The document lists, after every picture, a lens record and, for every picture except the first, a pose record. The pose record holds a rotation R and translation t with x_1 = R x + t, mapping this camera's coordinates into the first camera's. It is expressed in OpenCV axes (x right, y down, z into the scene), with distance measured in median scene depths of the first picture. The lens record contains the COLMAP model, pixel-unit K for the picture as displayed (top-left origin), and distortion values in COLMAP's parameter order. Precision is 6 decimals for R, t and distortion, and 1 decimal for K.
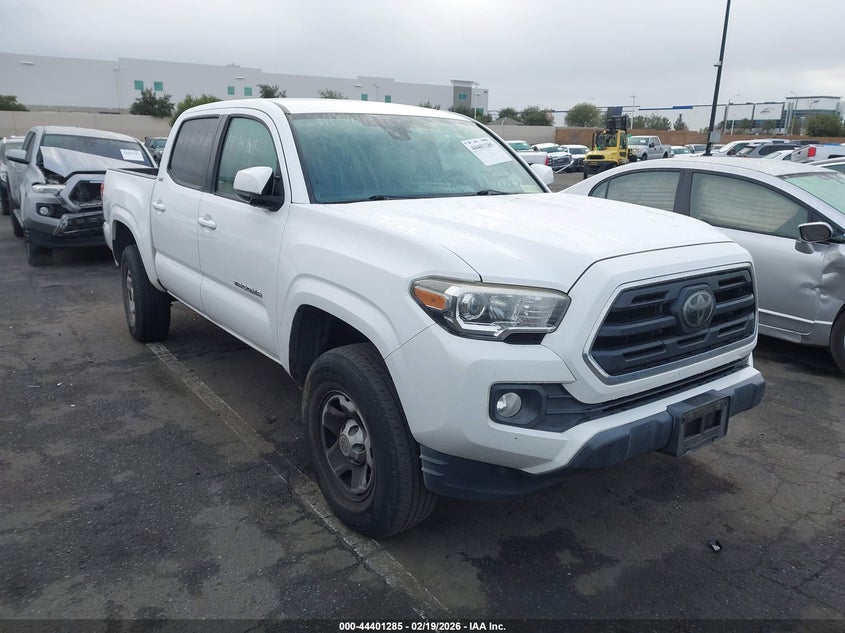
lens RADIAL K [[664.2, 0, 423.7], [0, 664.2, 322.0], [0, 0, 1]] dist [0.029317, 0.001267]
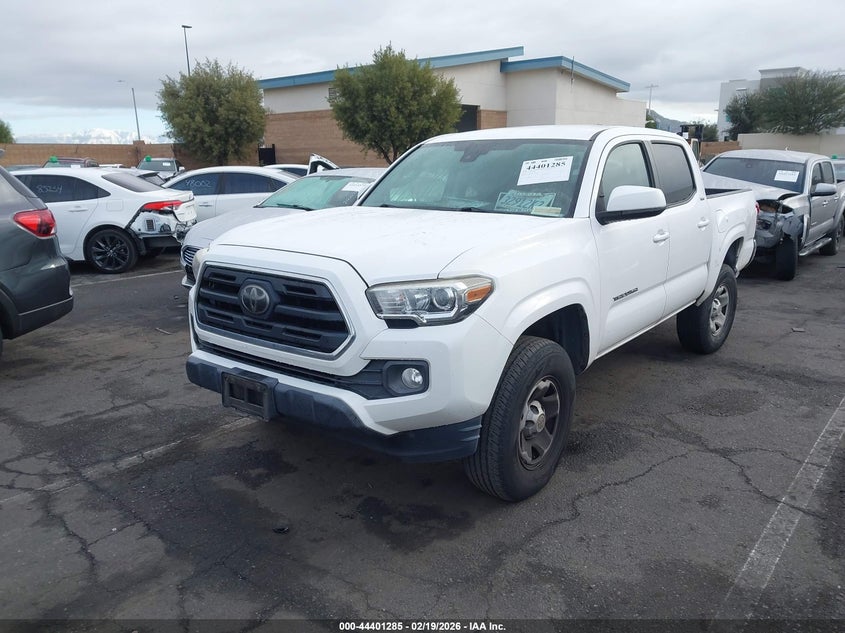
lens RADIAL K [[664.2, 0, 423.4], [0, 664.2, 312.0], [0, 0, 1]] dist [0.029317, 0.001267]
pose [[0.265203, 0.197929, -0.943659, 1.543922], [-0.242535, 0.960929, 0.133391, -0.219655], [0.933190, 0.193495, 0.302846, 0.870280]]
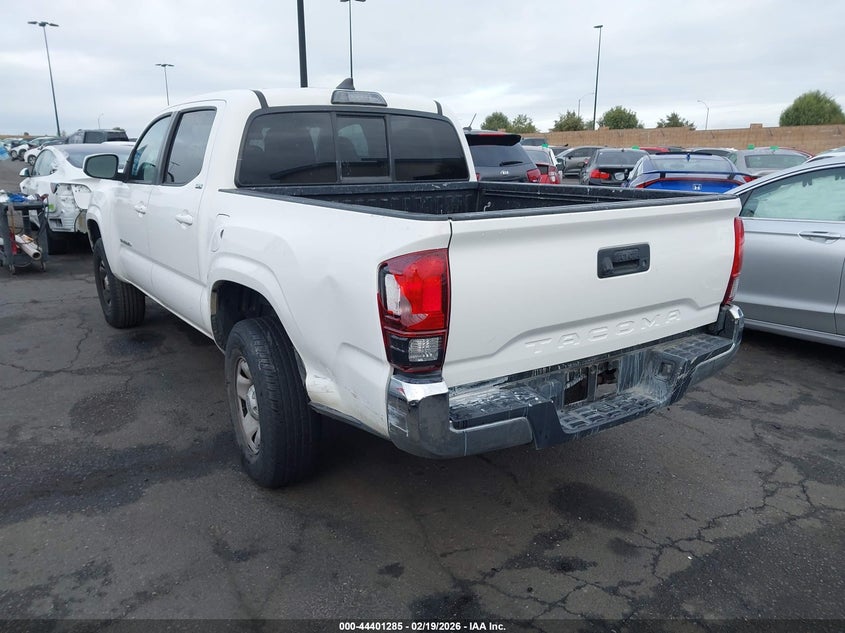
lens RADIAL K [[664.2, 0, 422.3], [0, 664.2, 317.0], [0, 0, 1]] dist [0.029317, 0.001267]
pose [[-0.999022, -0.031241, 0.031290, -0.640891], [-0.012039, 0.873124, 0.487349, -0.902675], [-0.042545, 0.486496, -0.872646, 3.424432]]
